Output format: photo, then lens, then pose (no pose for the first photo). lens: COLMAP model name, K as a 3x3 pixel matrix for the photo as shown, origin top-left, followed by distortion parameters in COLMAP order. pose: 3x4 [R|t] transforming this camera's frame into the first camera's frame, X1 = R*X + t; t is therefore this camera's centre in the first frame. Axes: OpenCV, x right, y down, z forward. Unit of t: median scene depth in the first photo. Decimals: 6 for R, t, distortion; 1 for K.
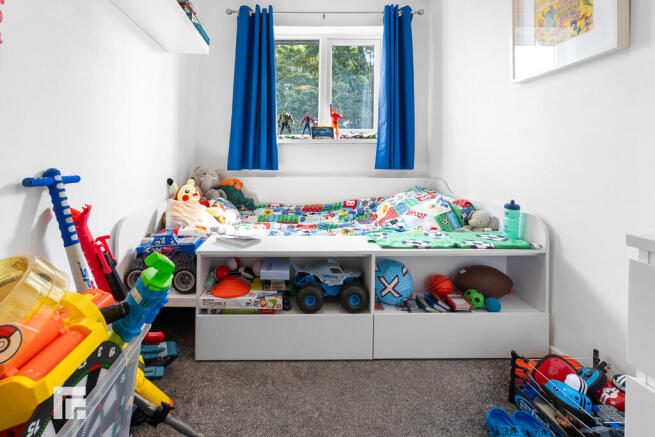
lens RADIAL K [[304.1, 0, 327.6], [0, 304.1, 161.4], [0, 0, 1]] dist [-0.000196, 0.000148]
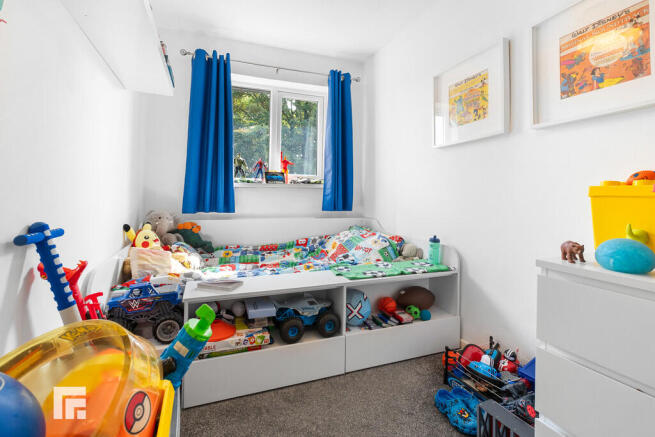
lens RADIAL K [[284.3, 0, 327.3], [0, 284.3, 196.3], [0, 0, 1]] dist [-0.001002, 0.000178]
pose [[0.944382, 0.009370, 0.328716, -0.274984], [-0.008656, 0.999956, -0.003636, -0.039371], [-0.328736, 0.000589, 0.944422, -0.033345]]
